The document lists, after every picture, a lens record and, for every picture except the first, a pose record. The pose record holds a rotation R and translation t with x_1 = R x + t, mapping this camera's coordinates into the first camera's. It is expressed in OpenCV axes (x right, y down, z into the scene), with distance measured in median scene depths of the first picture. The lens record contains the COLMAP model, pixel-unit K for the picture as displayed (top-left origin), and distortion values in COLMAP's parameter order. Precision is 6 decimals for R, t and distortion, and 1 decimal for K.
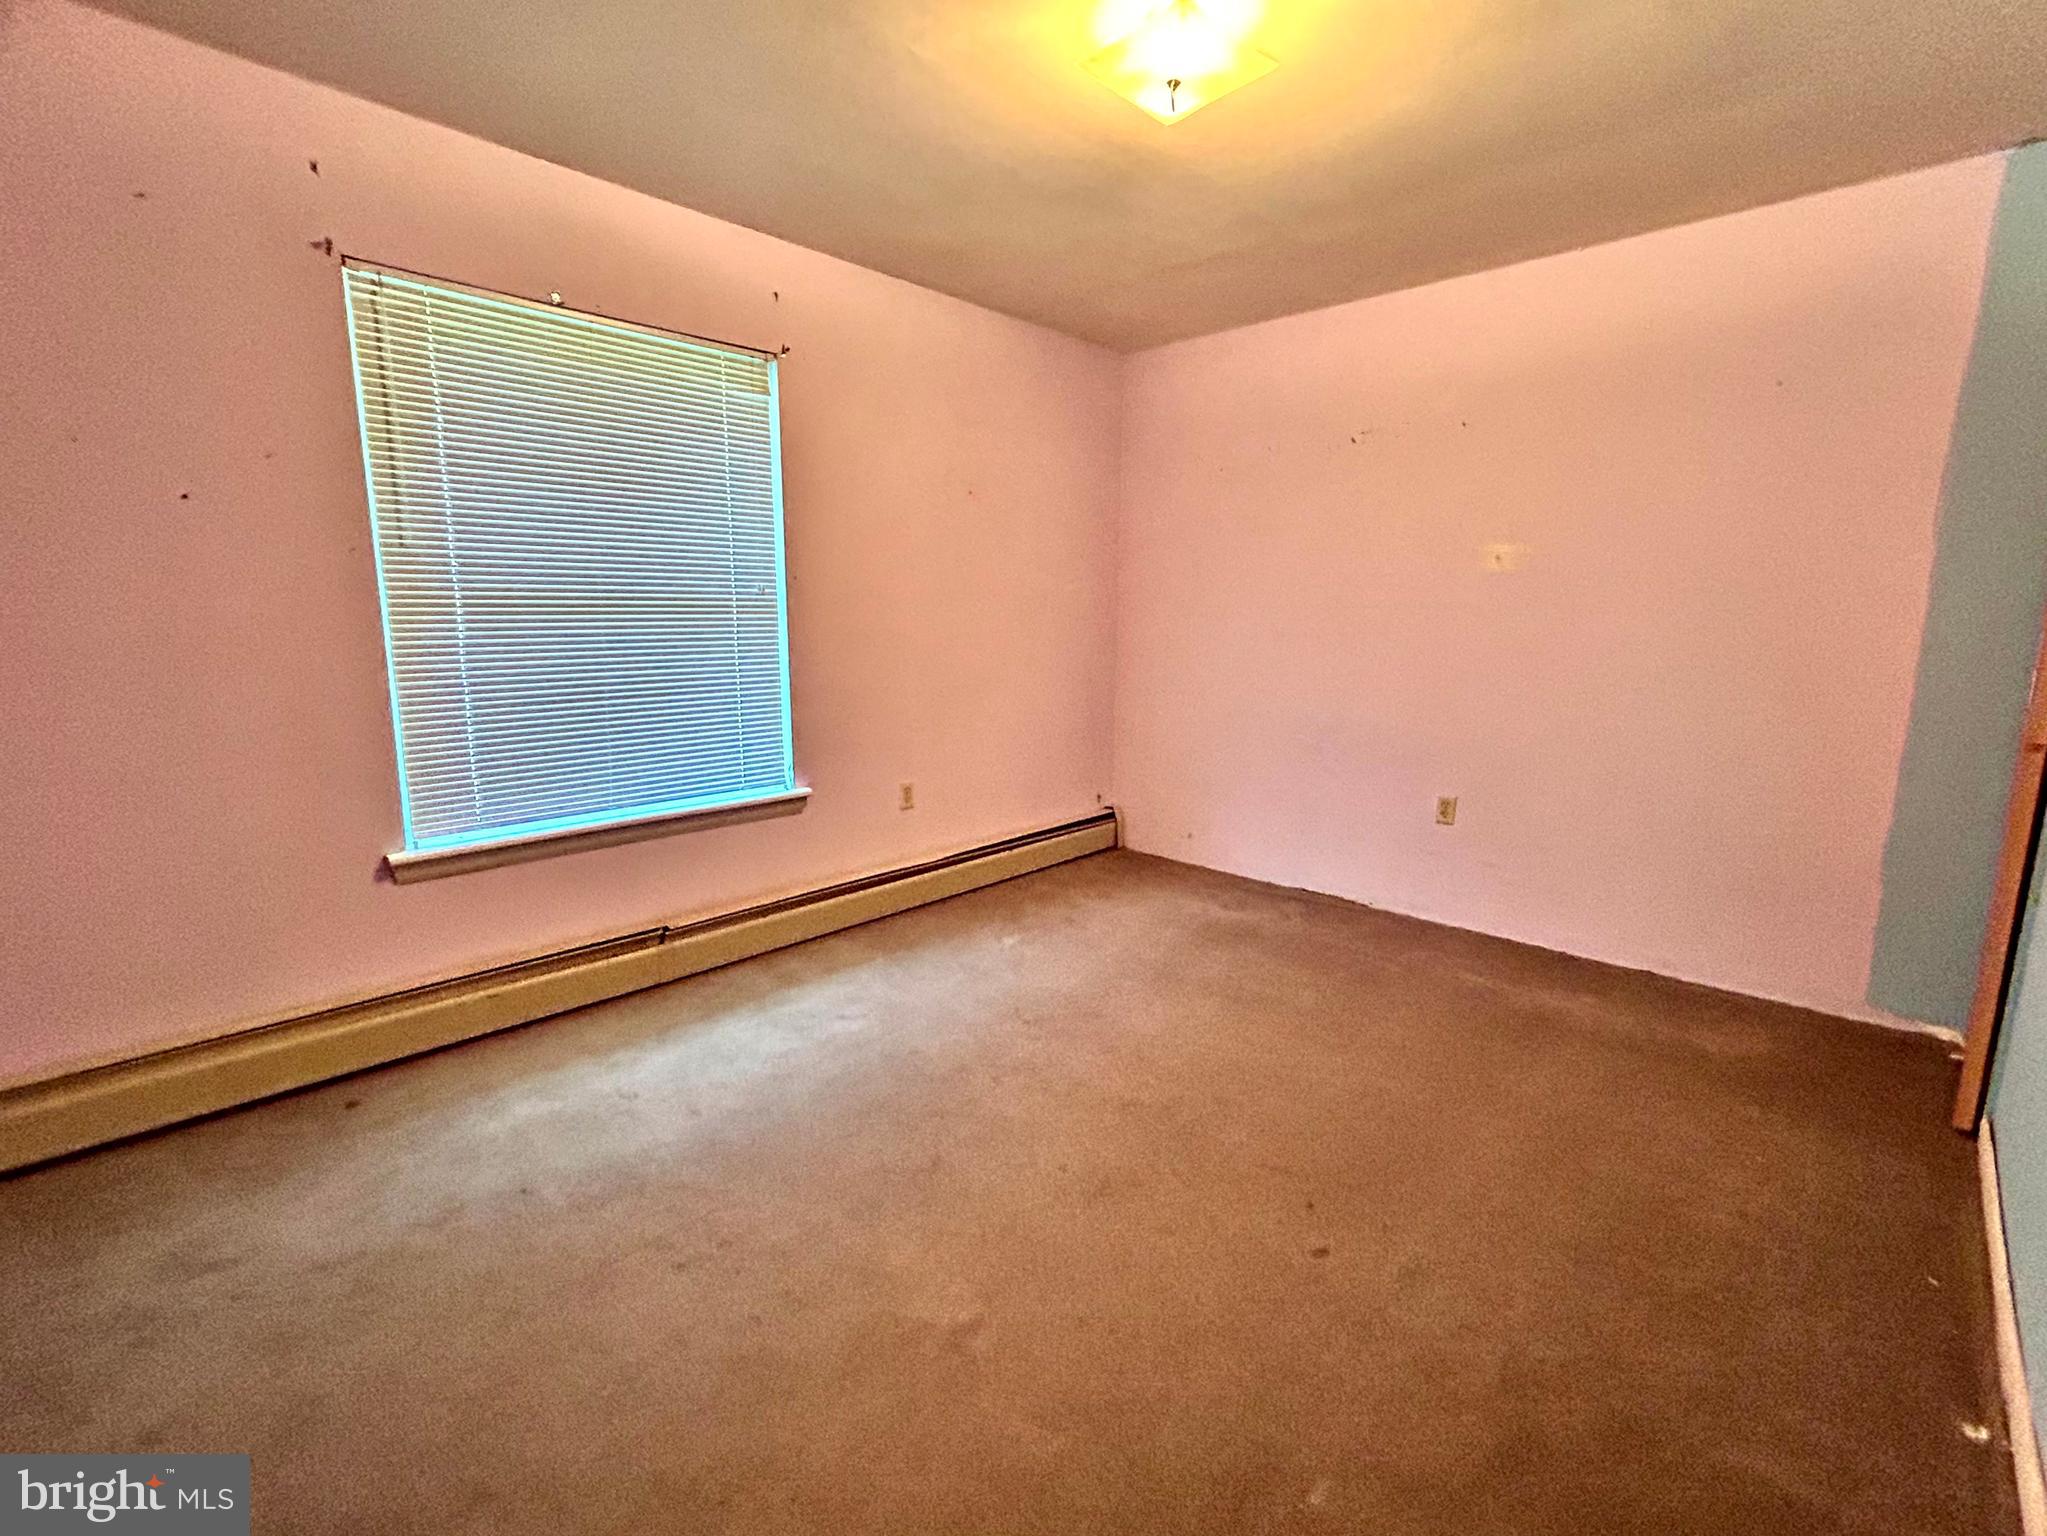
lens RADIAL K [[906.9, 0, 1023.5], [0, 906.9, 768.0], [0, 0, 1]] dist [-0.000978, 0.000037]
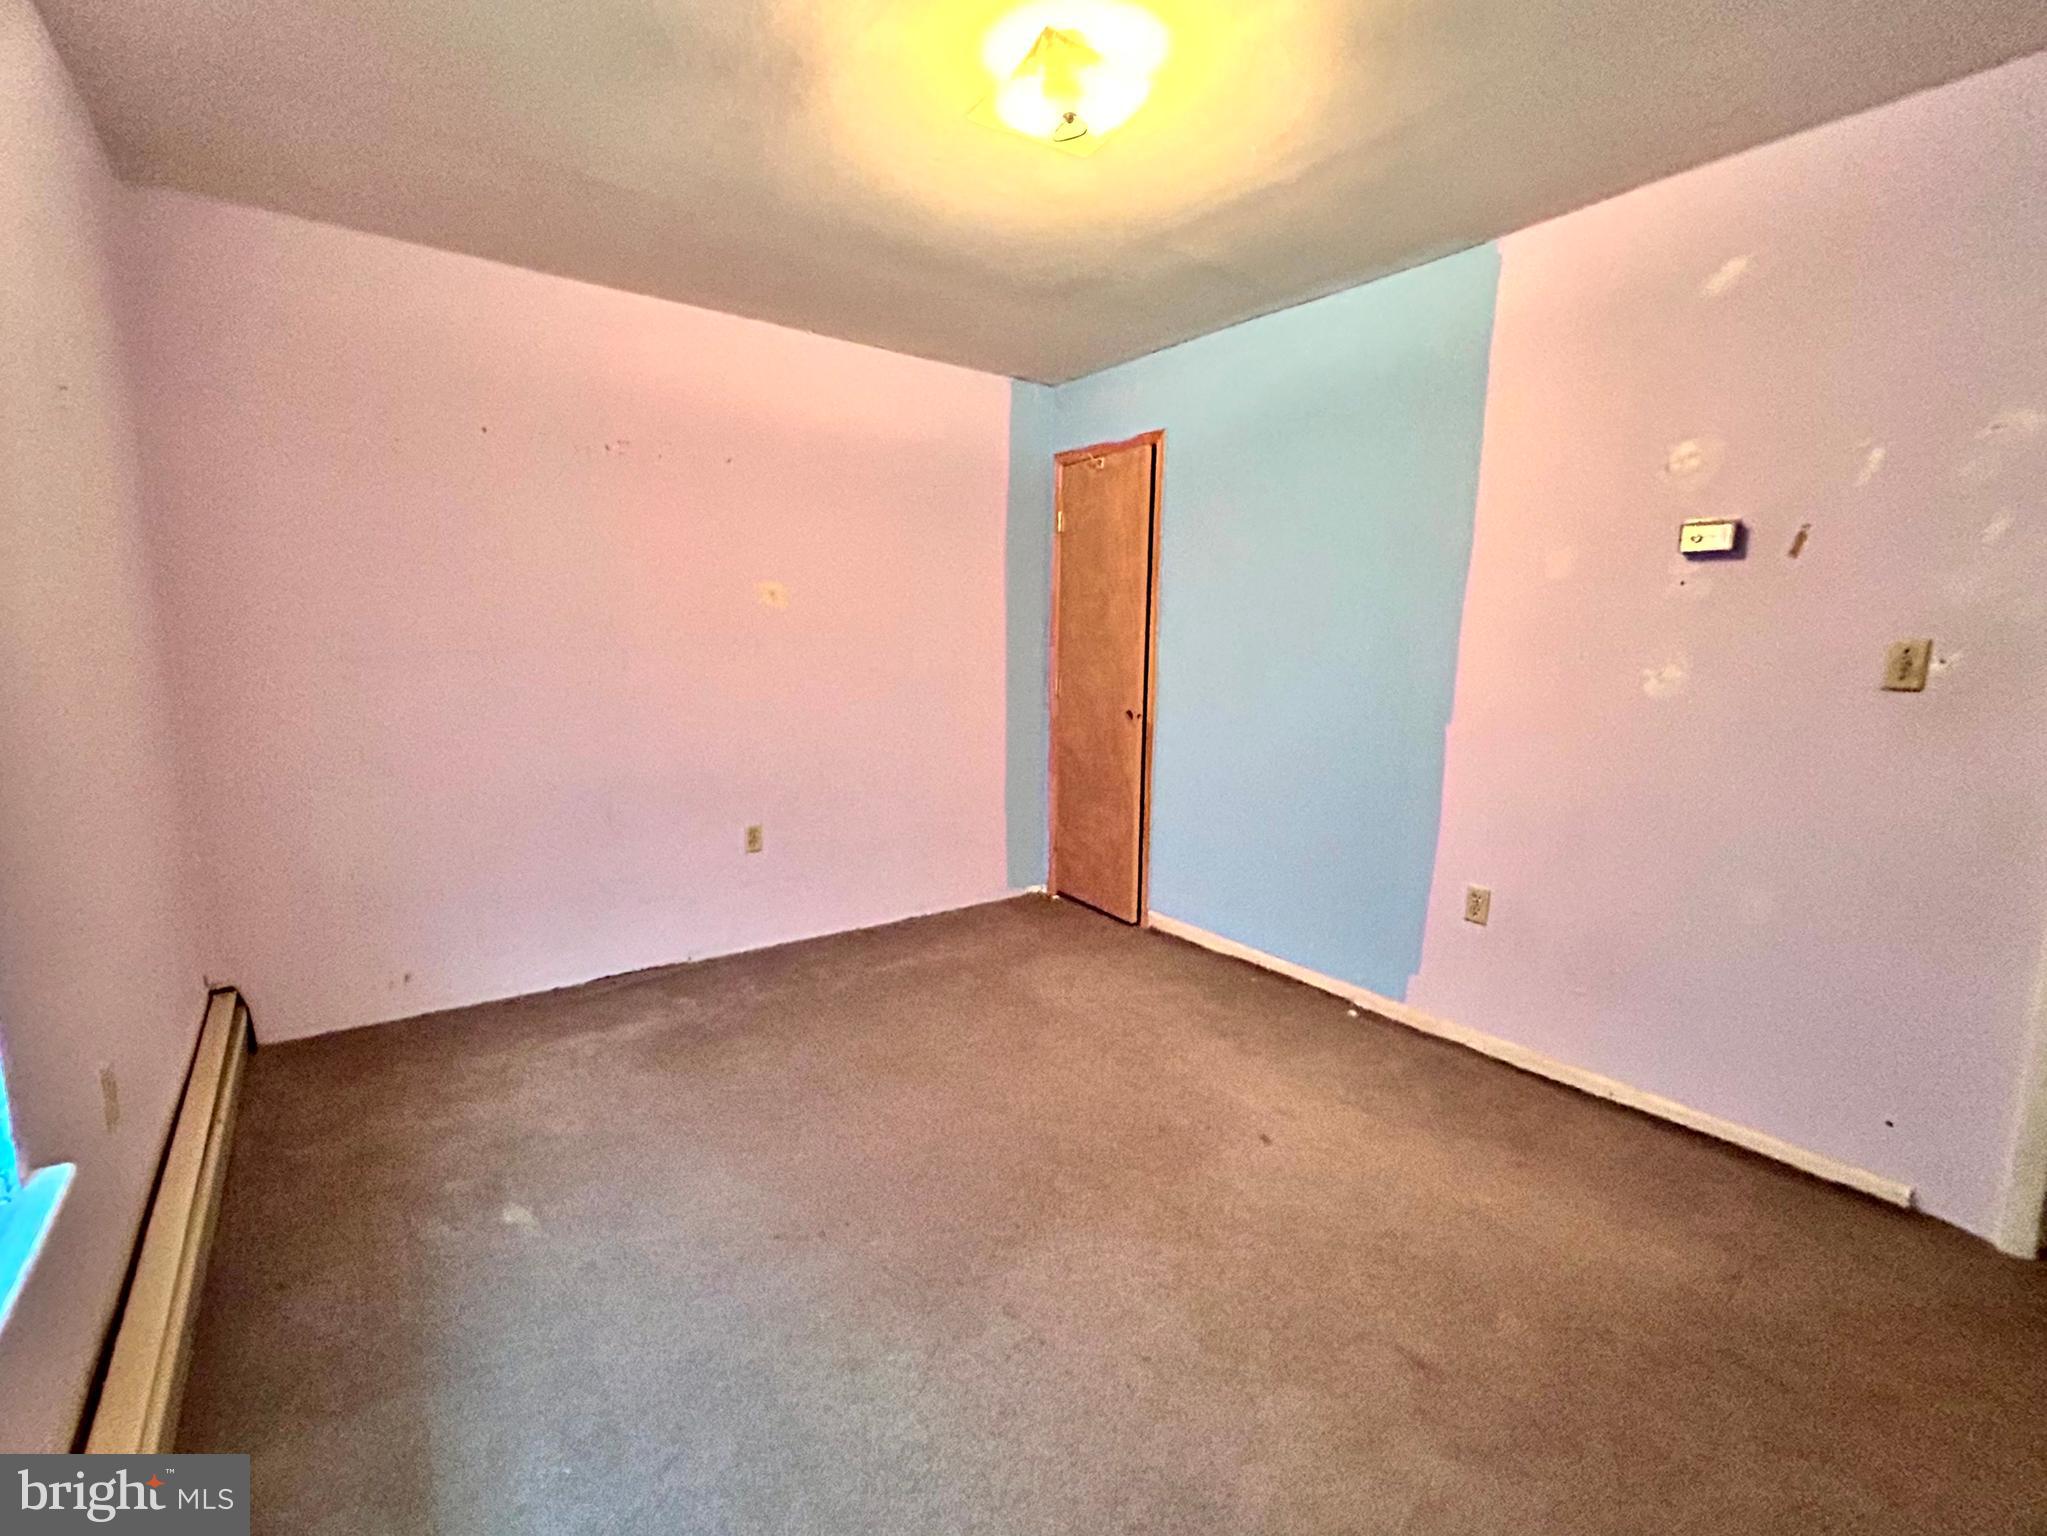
lens RADIAL K [[906.9, 0, 1023.5], [0, 906.9, 768.0], [0, 0, 1]] dist [-0.000978, 0.000037]
pose [[0.153216, -0.143365, 0.977738, -0.471828], [0.160772, 0.979854, 0.118481, -0.103053], [-0.975027, 0.139040, 0.173179, 0.516756]]
